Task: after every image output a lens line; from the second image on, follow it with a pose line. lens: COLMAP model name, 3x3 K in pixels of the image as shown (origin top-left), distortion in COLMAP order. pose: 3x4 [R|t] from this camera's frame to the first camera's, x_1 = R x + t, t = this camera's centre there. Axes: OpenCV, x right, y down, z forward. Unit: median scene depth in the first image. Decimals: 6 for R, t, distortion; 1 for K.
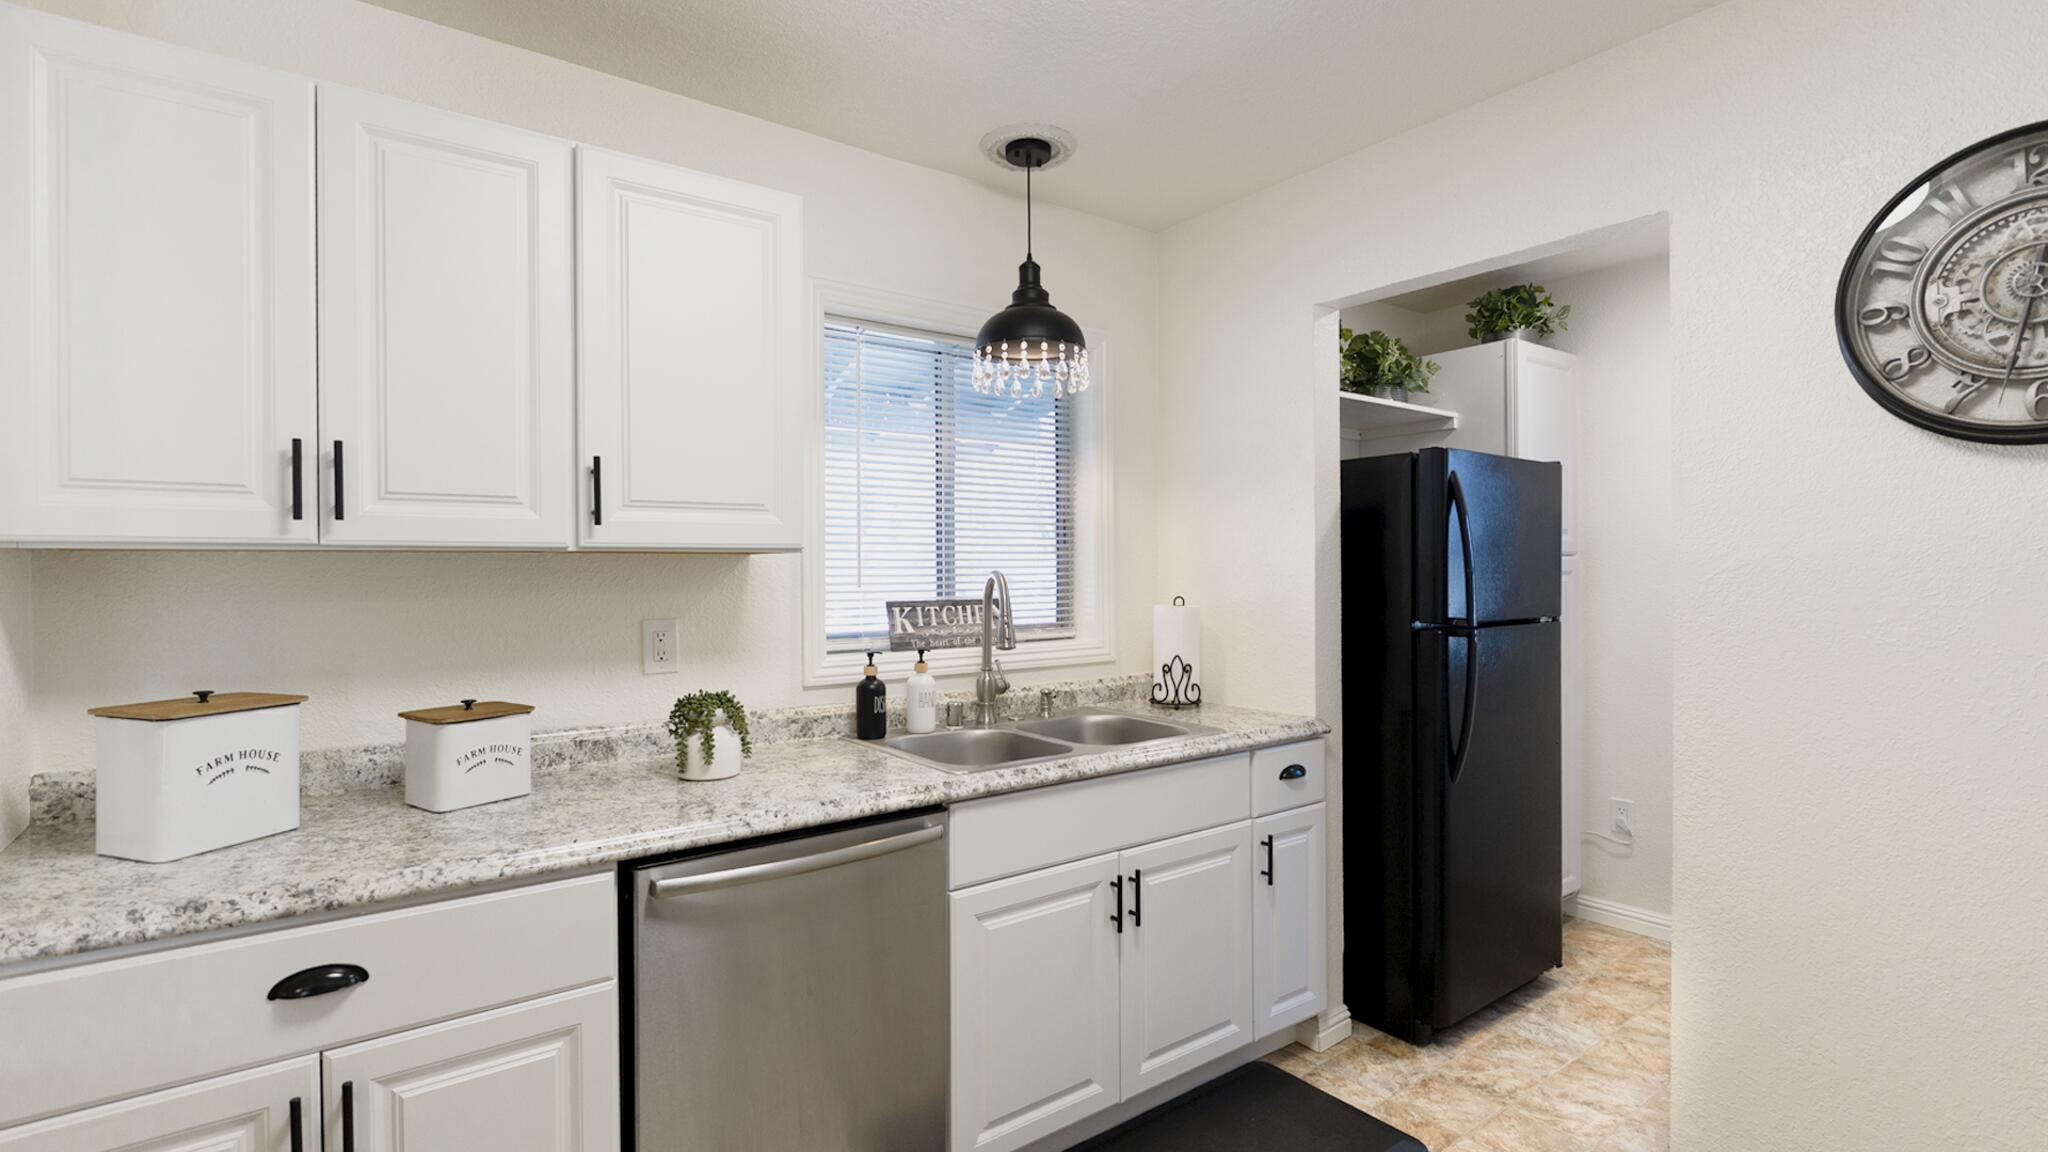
lens RADIAL K [[939.7, 0, 1024.0], [0, 939.7, 576.0], [0, 0, 1]] dist [-0.010750, 0.000302]
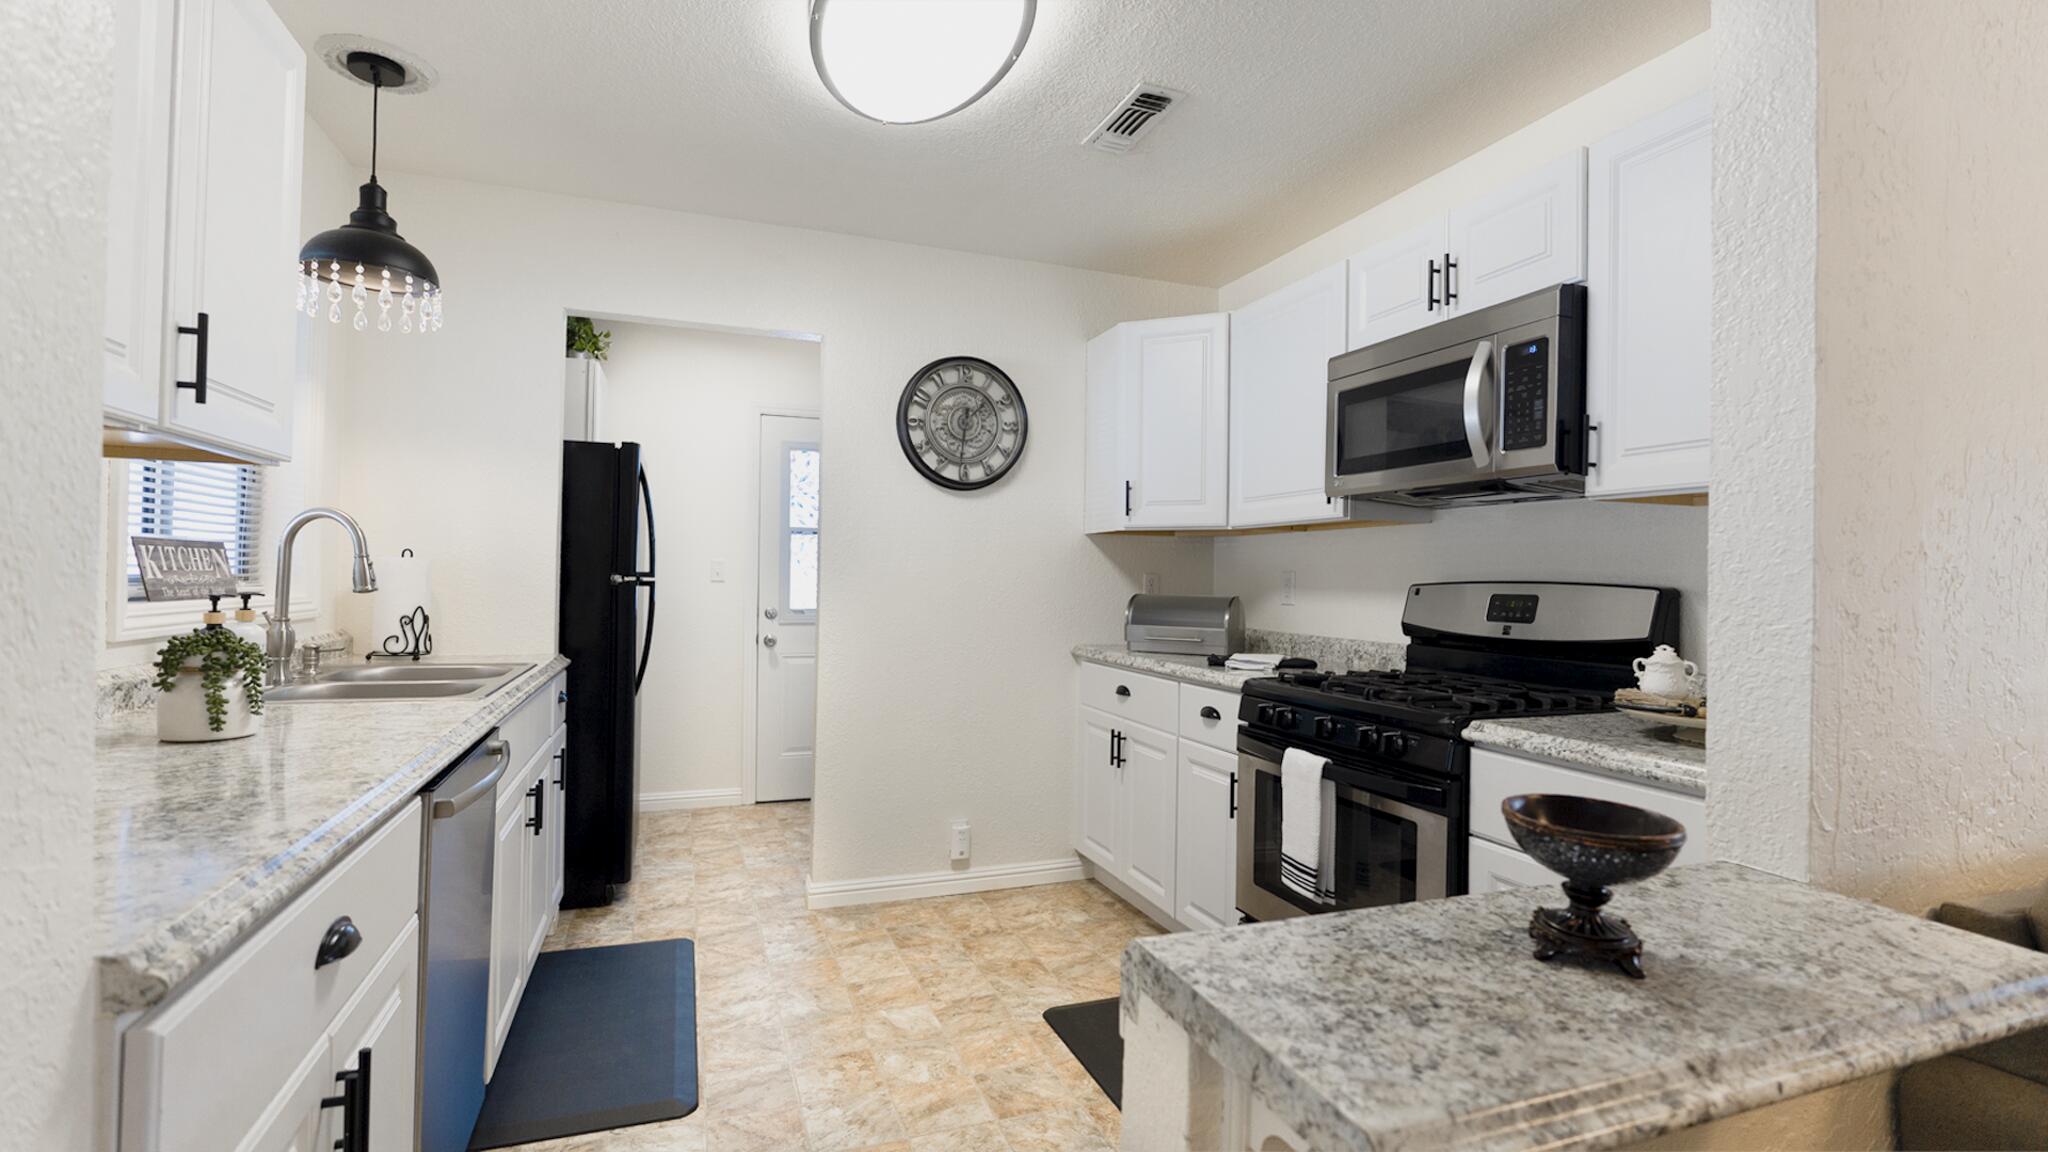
lens RADIAL K [[939.7, 0, 1024.0], [0, 939.7, 576.0], [0, 0, 1]] dist [-0.010750, 0.000302]
pose [[0.278522, 0.014410, 0.960322, -0.710920], [-0.012985, 0.999853, -0.011237, 0.062191], [-0.960342, -0.009340, 0.278668, 0.105826]]
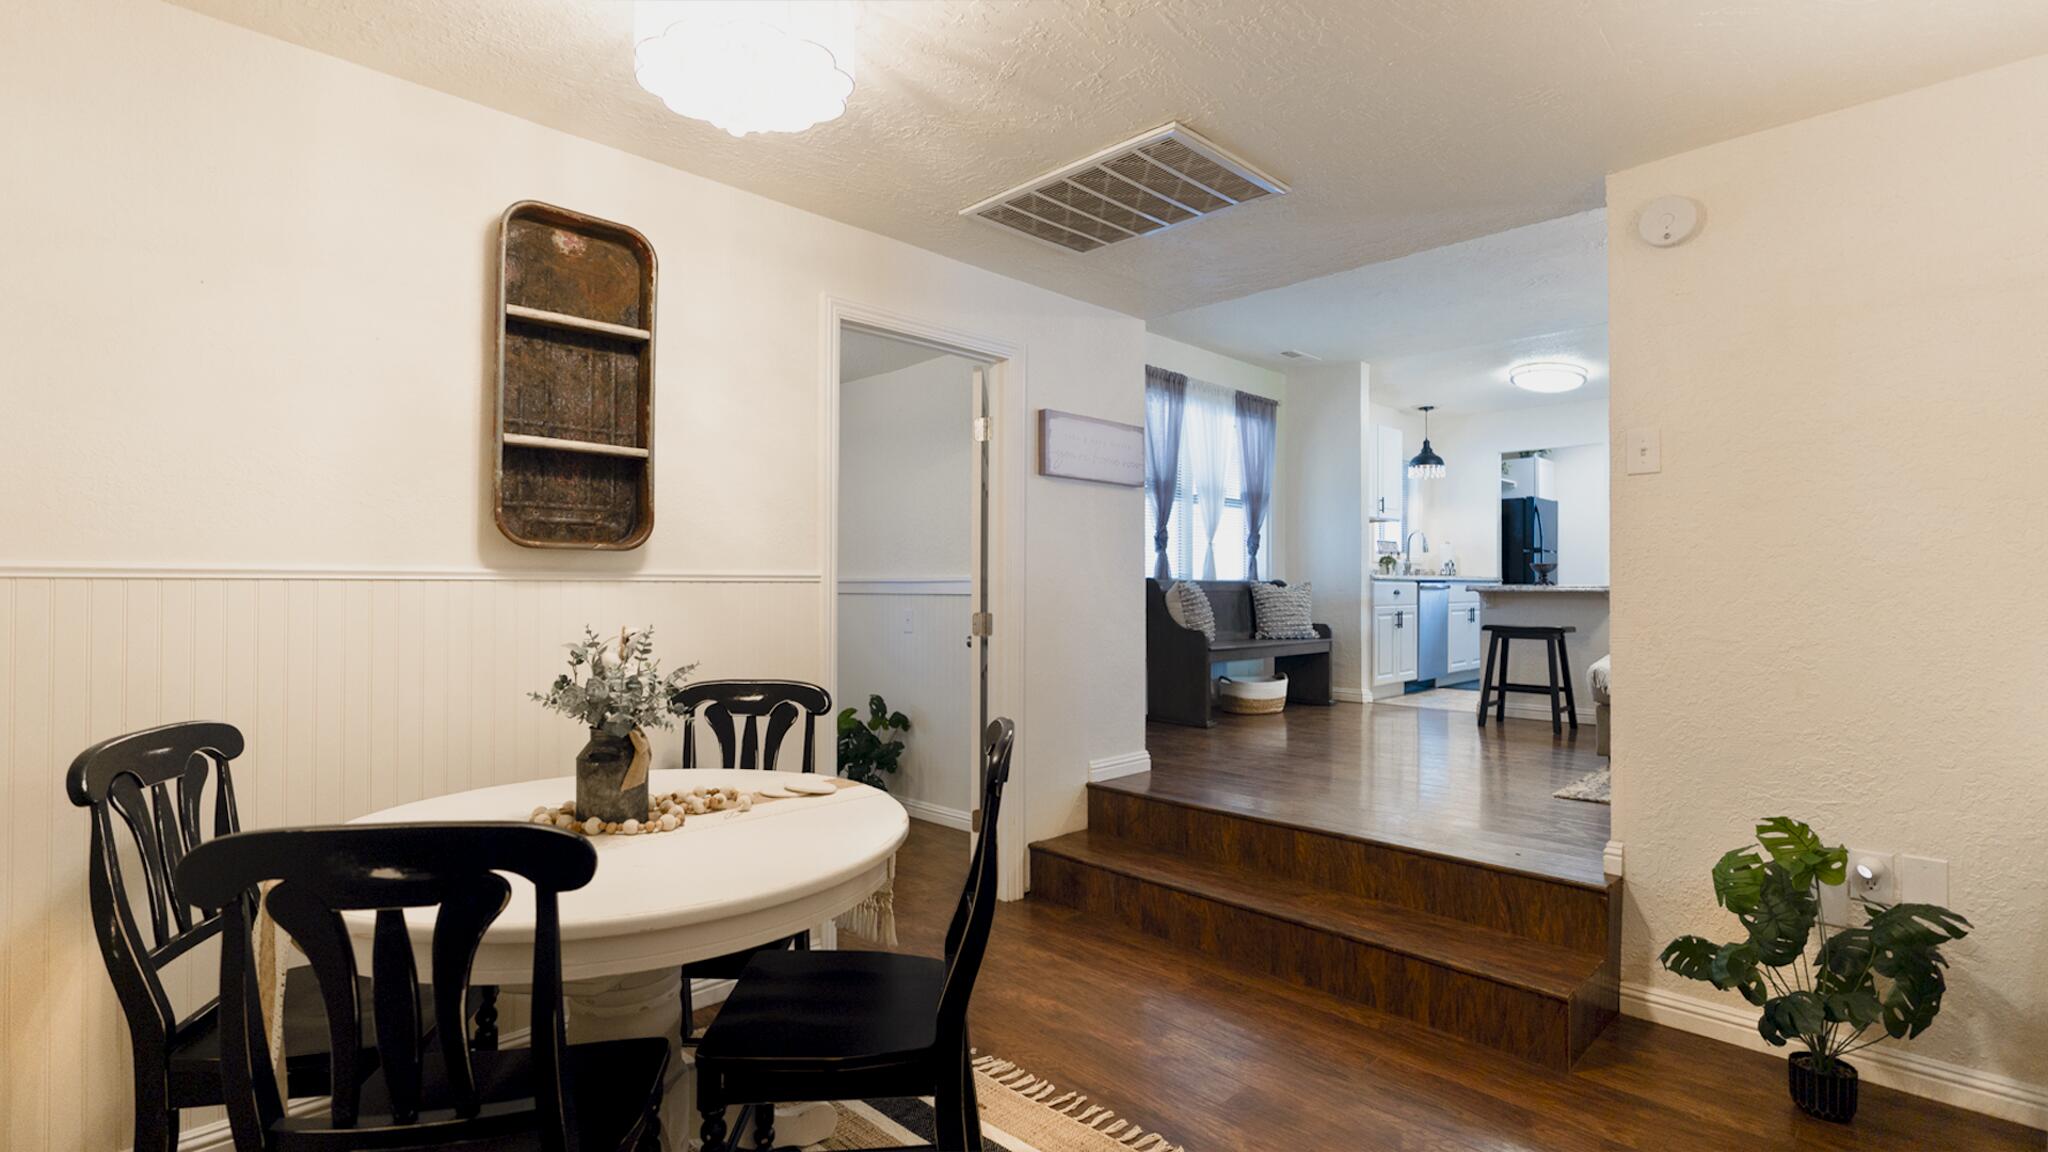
lens RADIAL K [[939.7, 0, 1024.0], [0, 939.7, 576.0], [0, 0, 1]] dist [-0.010750, 0.000302]
pose [[0.989814, 0.011444, 0.141906, -1.936952], [-0.008525, 0.999740, -0.021161, 0.247491], [-0.142111, 0.019736, 0.989654, -2.176986]]
